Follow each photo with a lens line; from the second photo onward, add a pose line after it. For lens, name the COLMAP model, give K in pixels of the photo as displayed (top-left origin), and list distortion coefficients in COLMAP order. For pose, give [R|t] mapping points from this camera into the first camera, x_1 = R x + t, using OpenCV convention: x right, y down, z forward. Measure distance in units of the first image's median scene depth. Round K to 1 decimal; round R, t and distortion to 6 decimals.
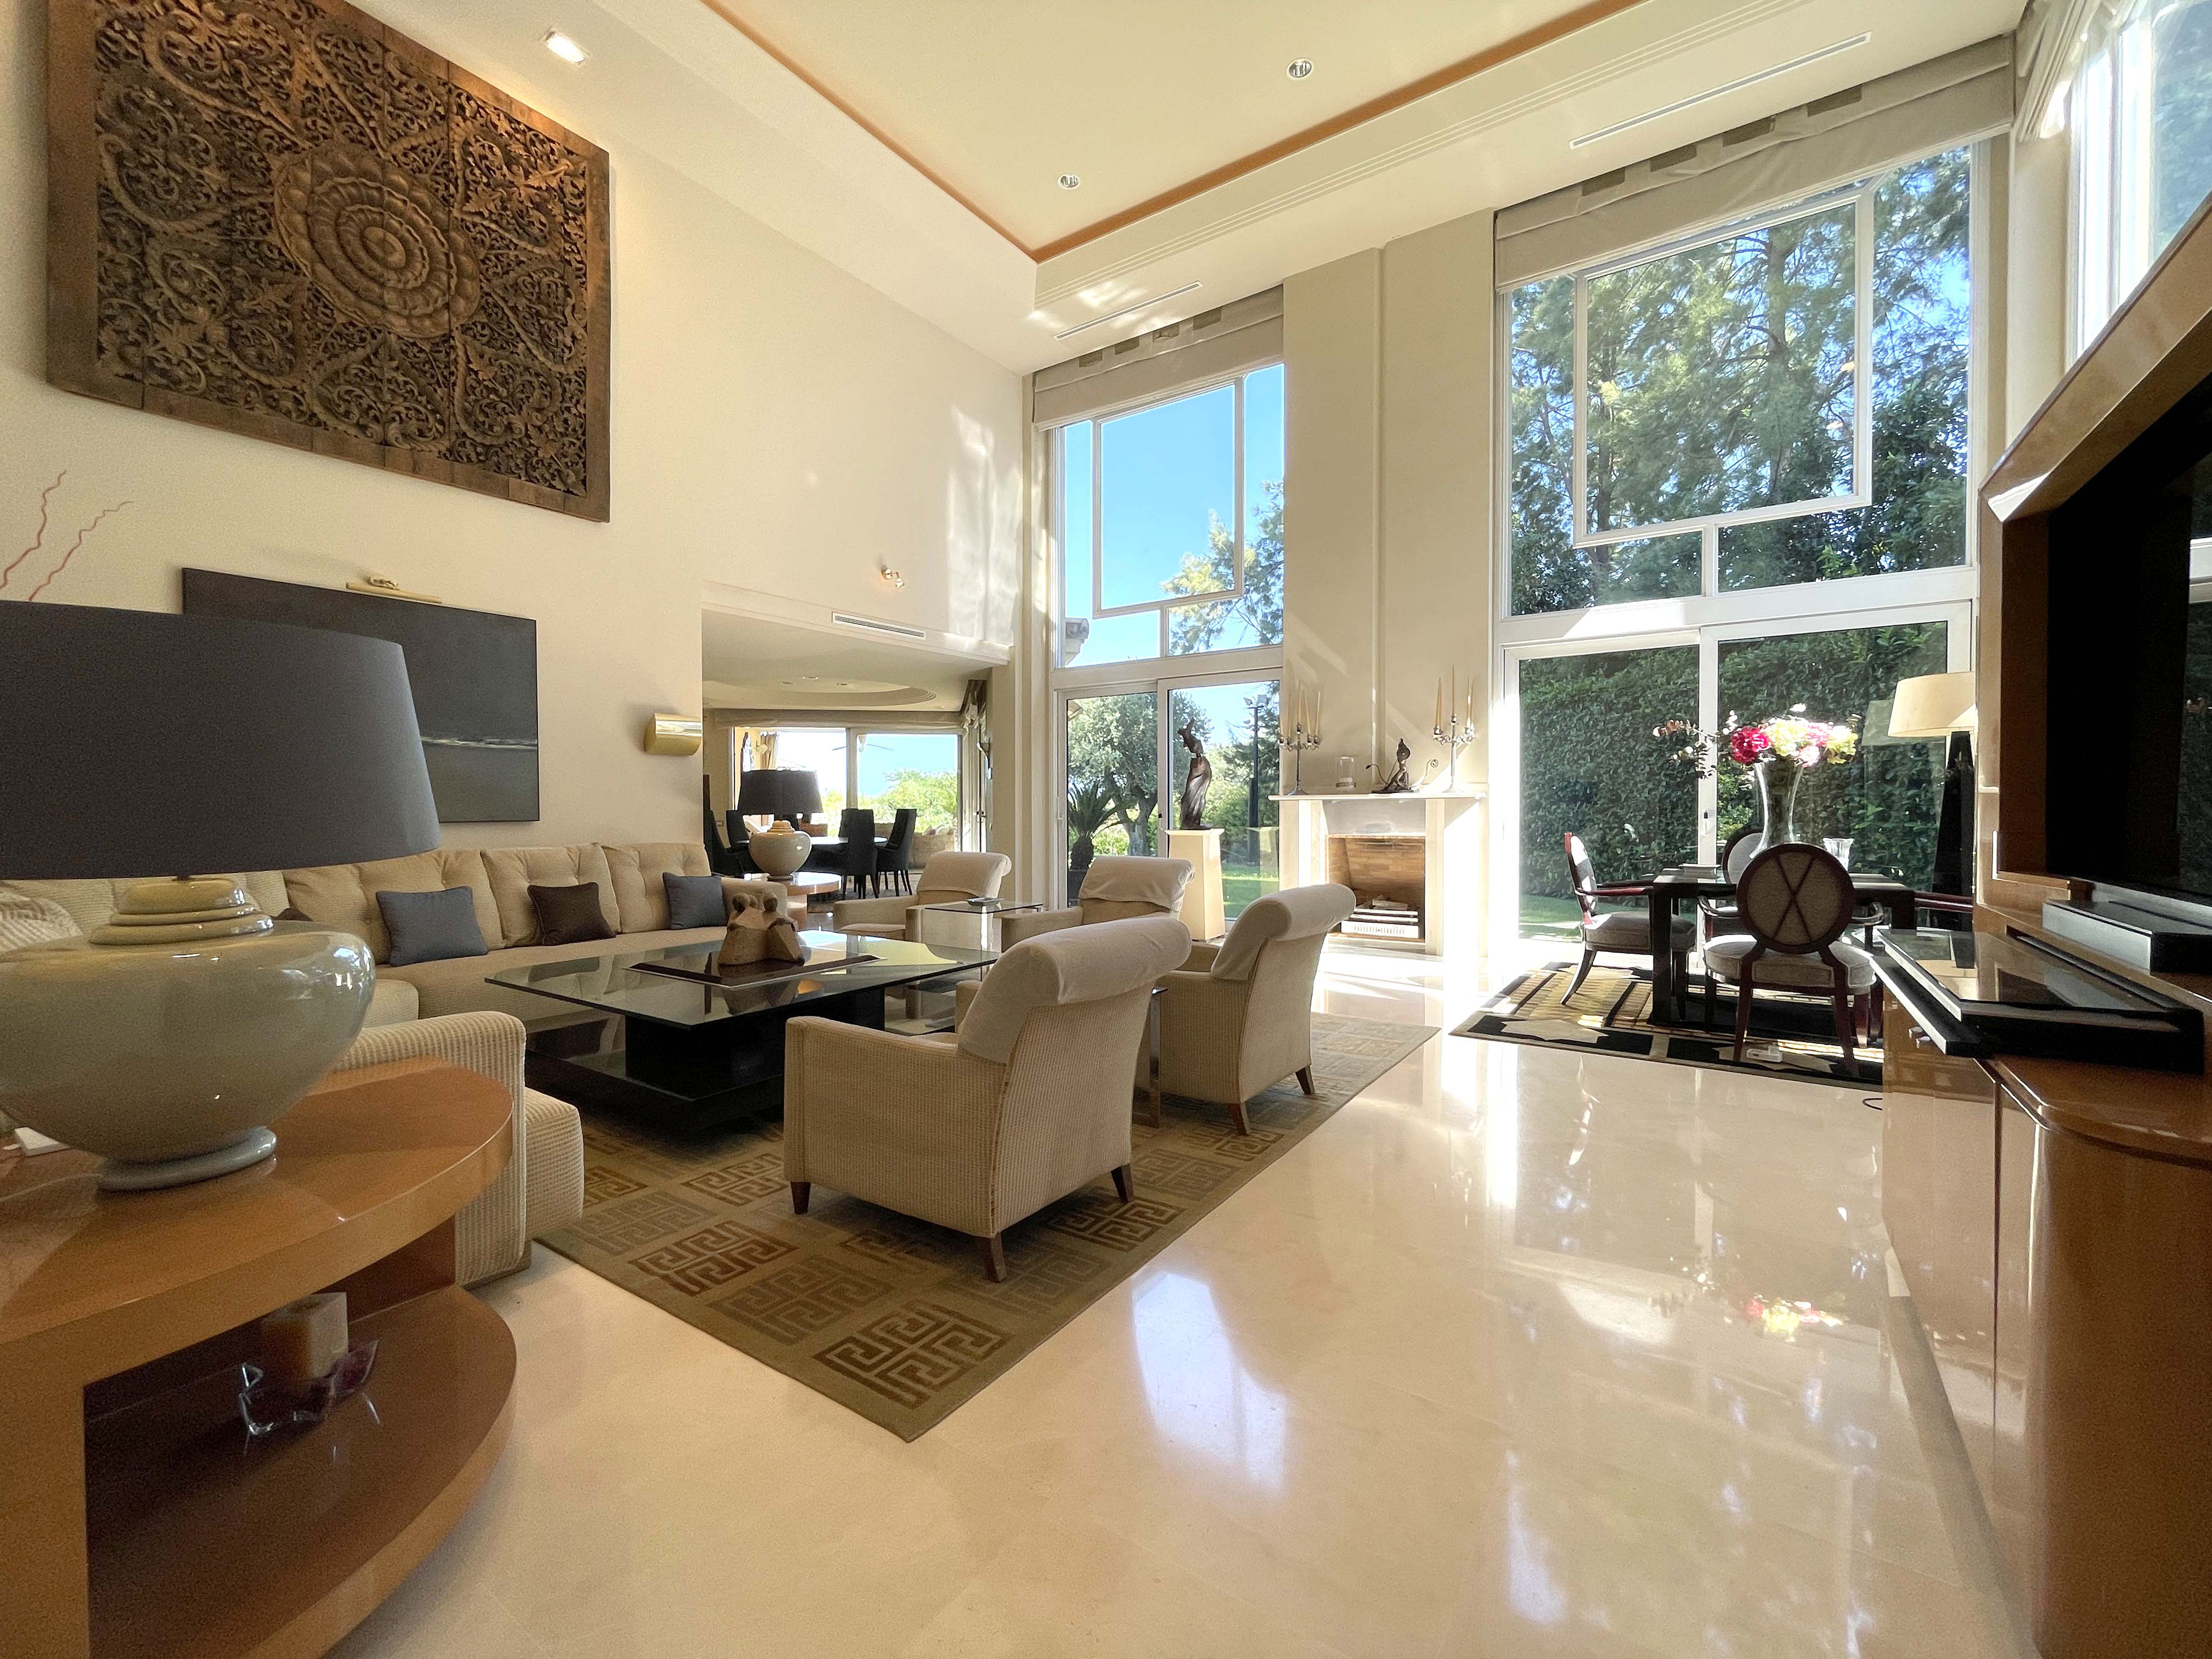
lens RADIAL K [[913.4, 0, 1106.0], [0, 913.4, 829.5], [0, 0, 1]] dist [-0.003934, -0.000045]
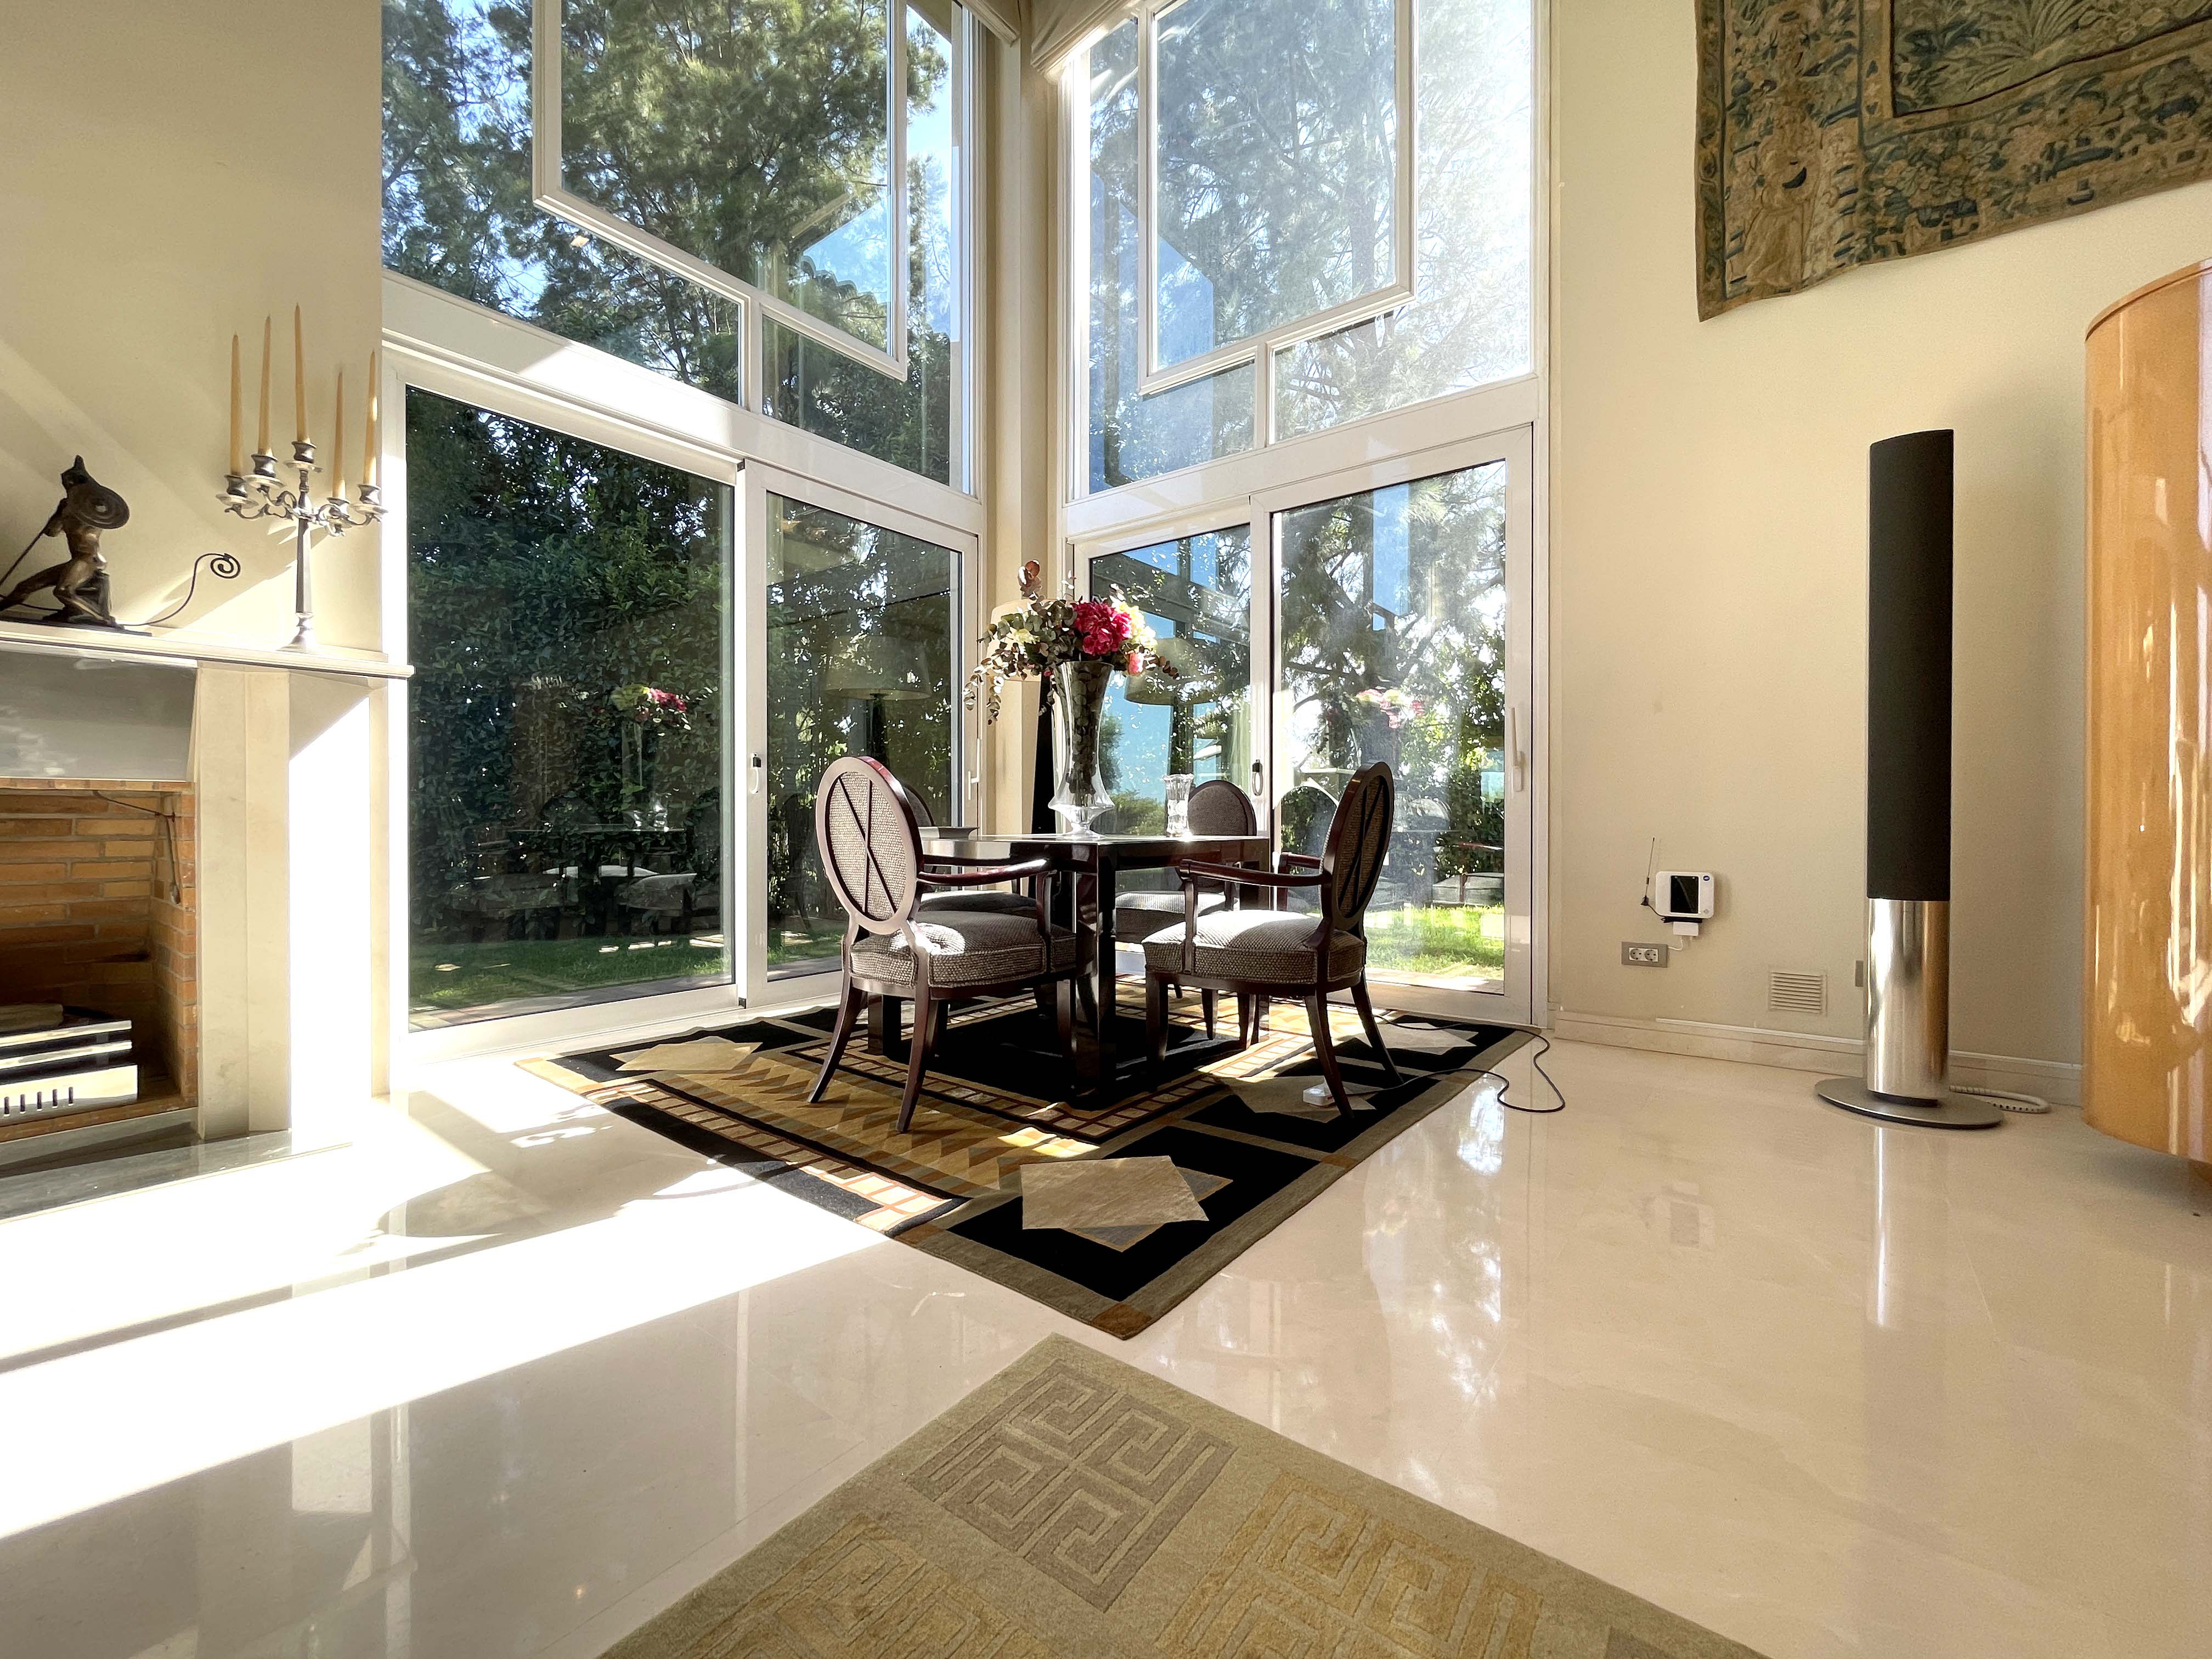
lens RADIAL K [[913.4, 0, 1106.0], [0, 913.4, 829.5], [0, 0, 1]] dist [-0.003934, -0.000045]
pose [[0.062048, -0.001379, 0.998072, 0.044992], [0.022433, 0.999748, -0.000014, 0.030908], [-0.997821, 0.022391, 0.062063, 0.643458]]
